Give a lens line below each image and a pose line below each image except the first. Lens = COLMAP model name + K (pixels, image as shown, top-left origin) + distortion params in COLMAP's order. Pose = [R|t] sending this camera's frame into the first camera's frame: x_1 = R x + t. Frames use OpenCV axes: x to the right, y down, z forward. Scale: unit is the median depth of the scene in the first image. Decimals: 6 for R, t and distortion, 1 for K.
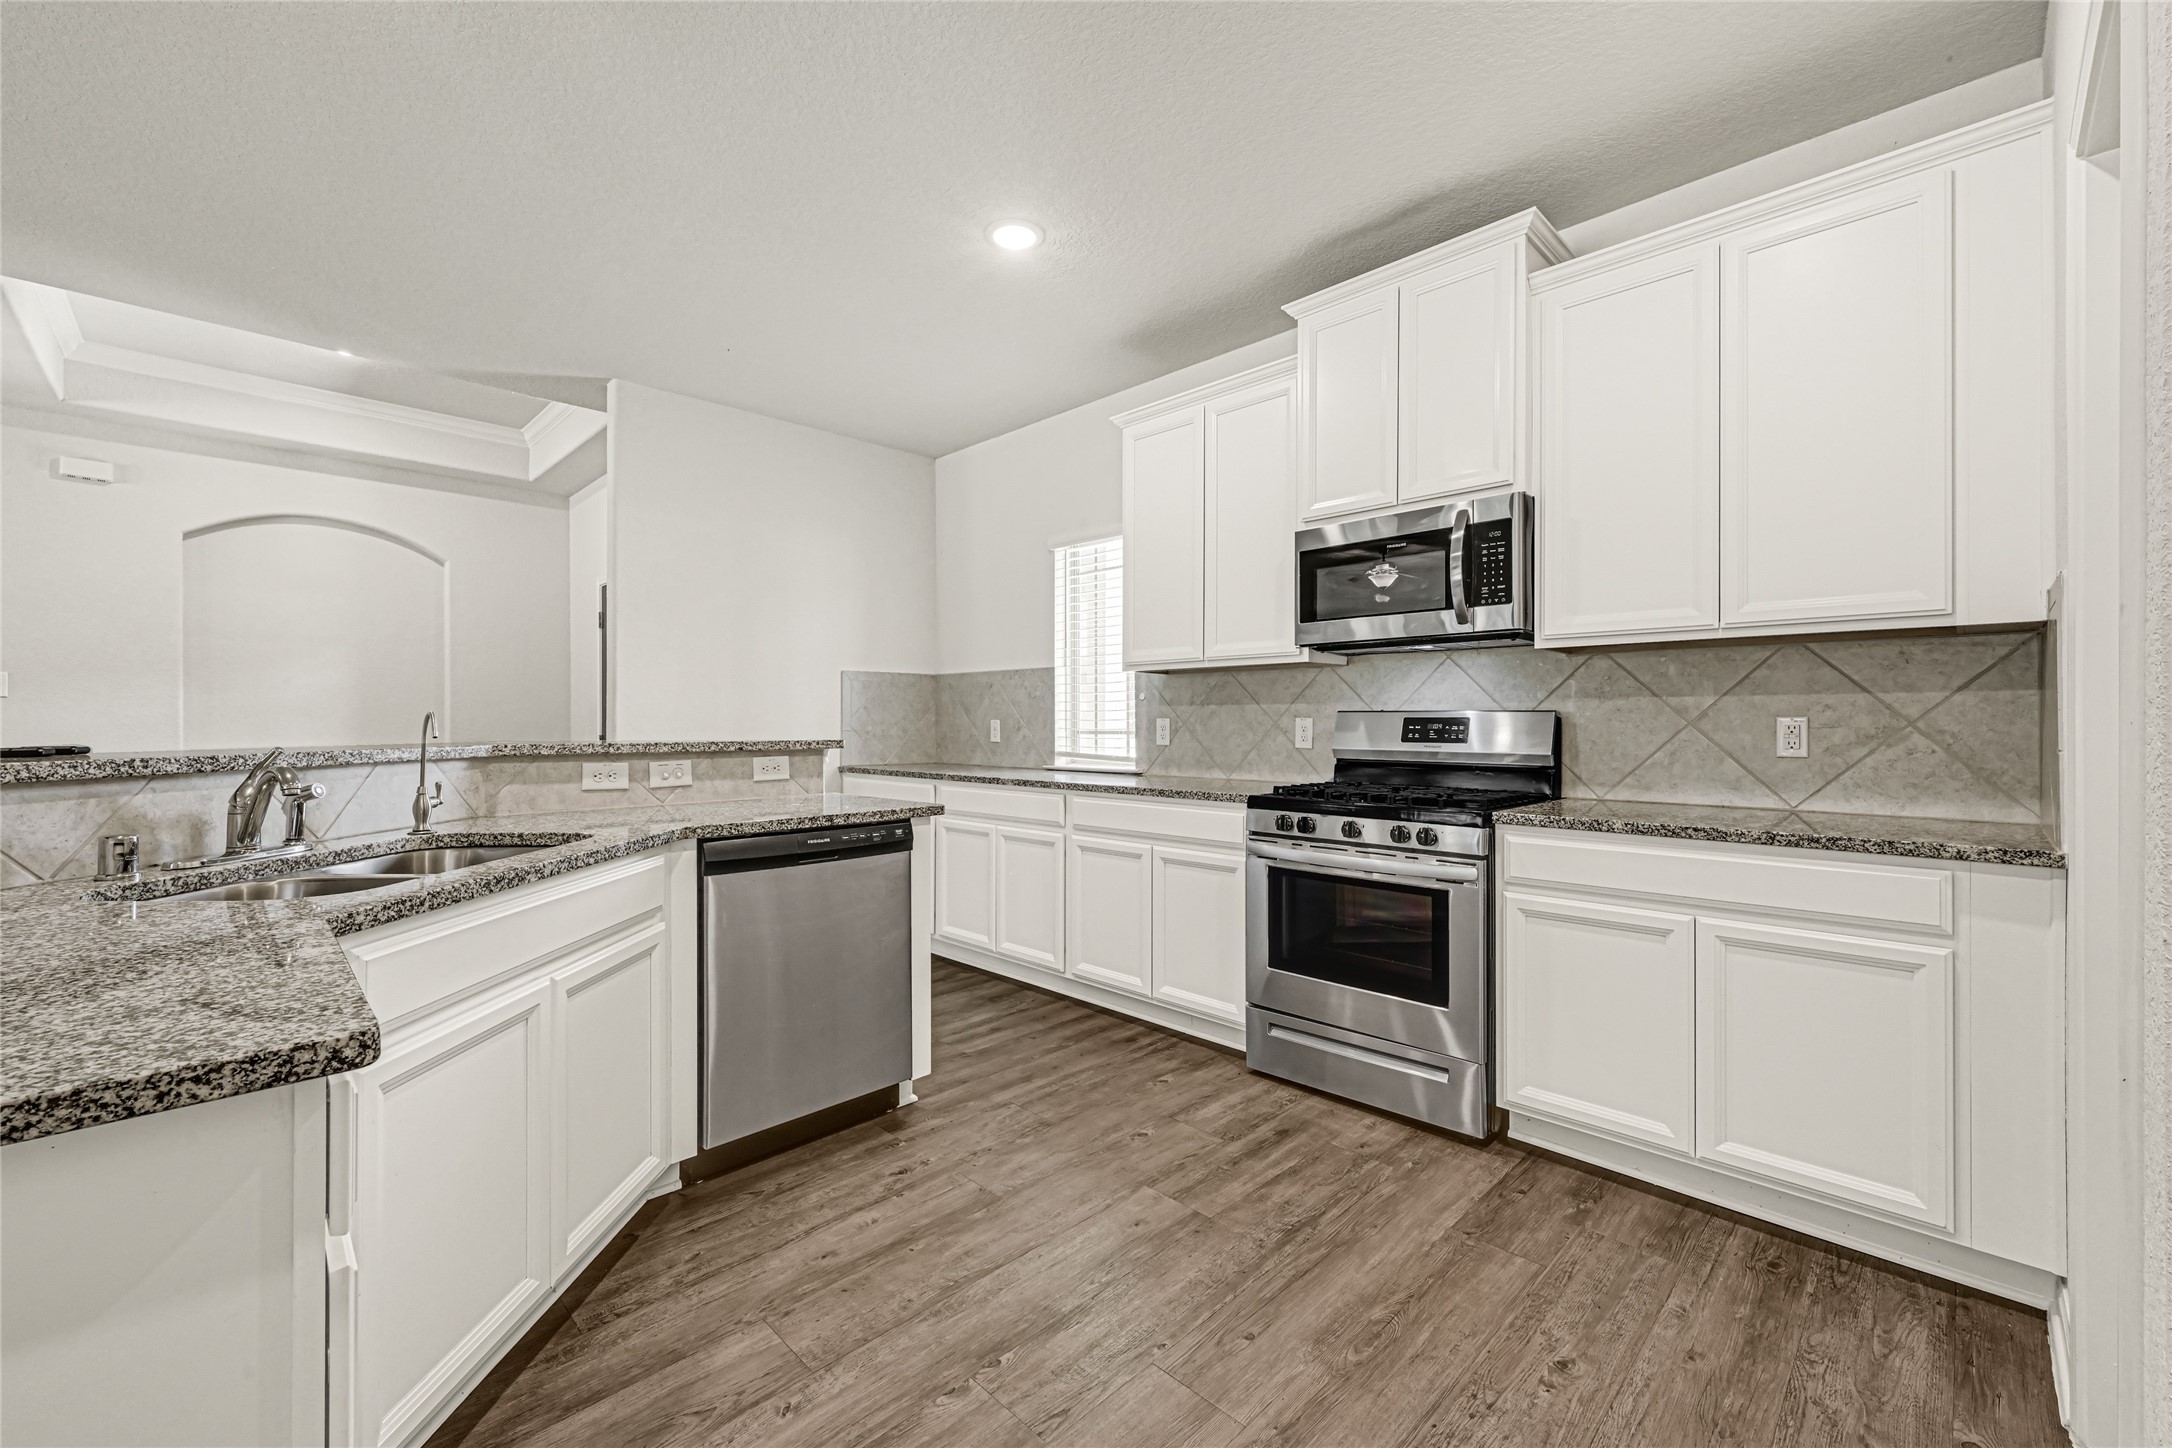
lens RADIAL K [[884.6, 0, 1077.5], [0, 884.6, 726.3], [0, 0, 1]] dist [0.000282, 0.000308]
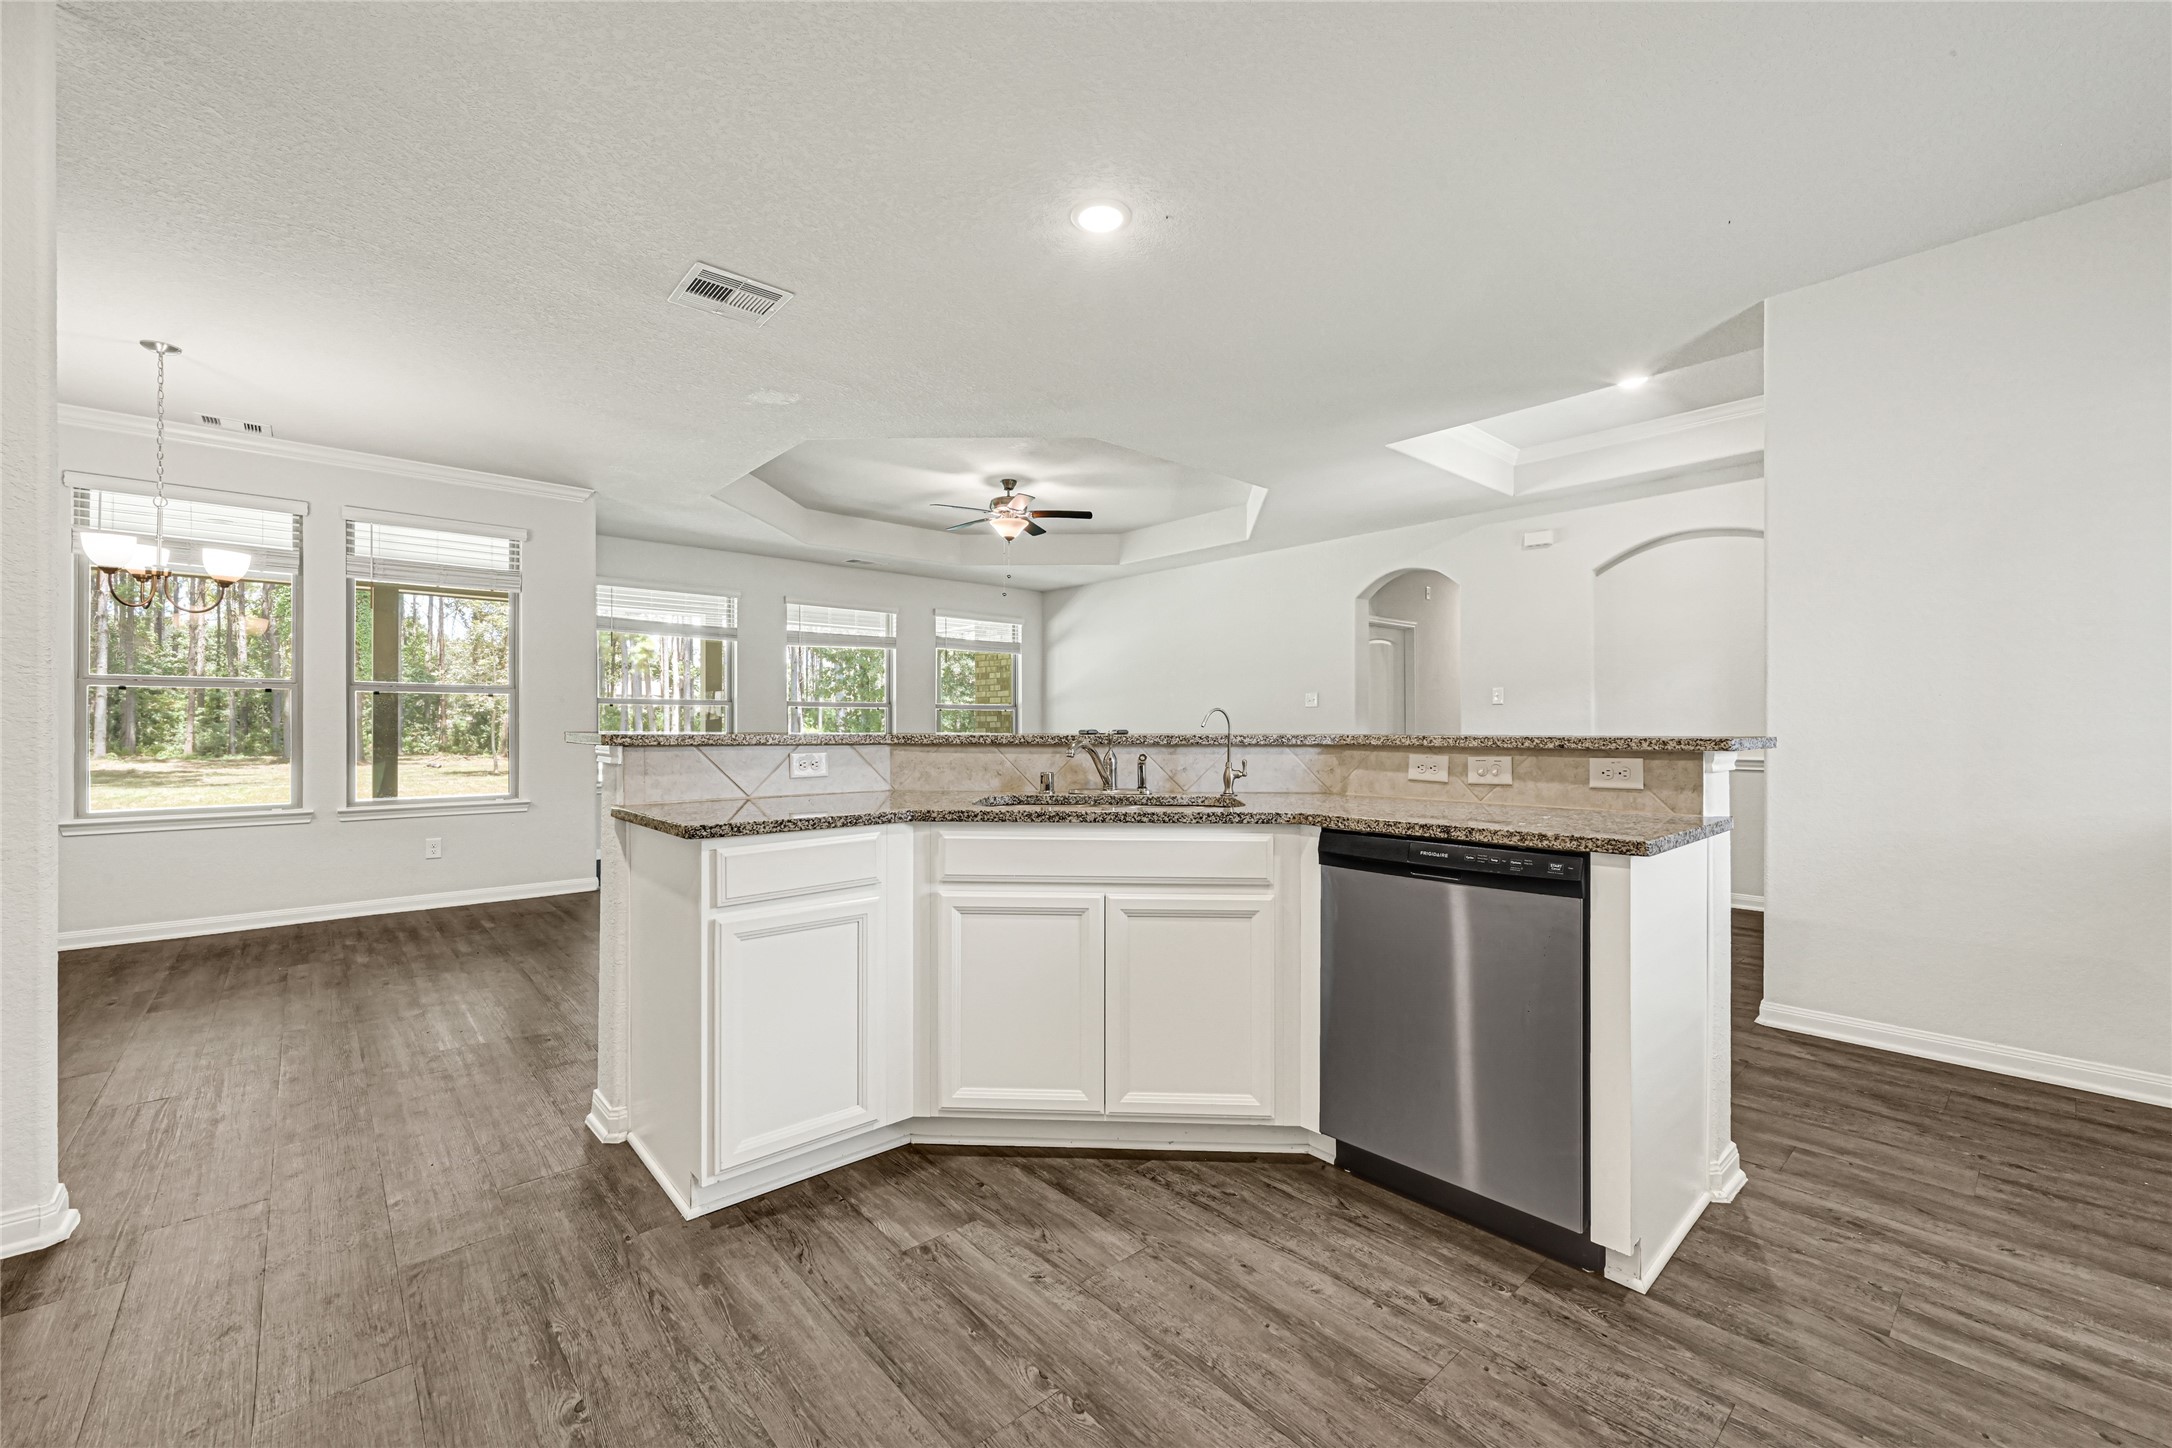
lens RADIAL K [[884.6, 0, 1103.1], [0, 884.6, 722.7], [0, 0, 1]] dist [0.000282, 0.000308]
pose [[-0.052544, -0.003261, -0.998613, 0.544581], [-0.002999, 0.999991, -0.003107, 0.008164], [0.998614, 0.002831, -0.052553, 0.709102]]
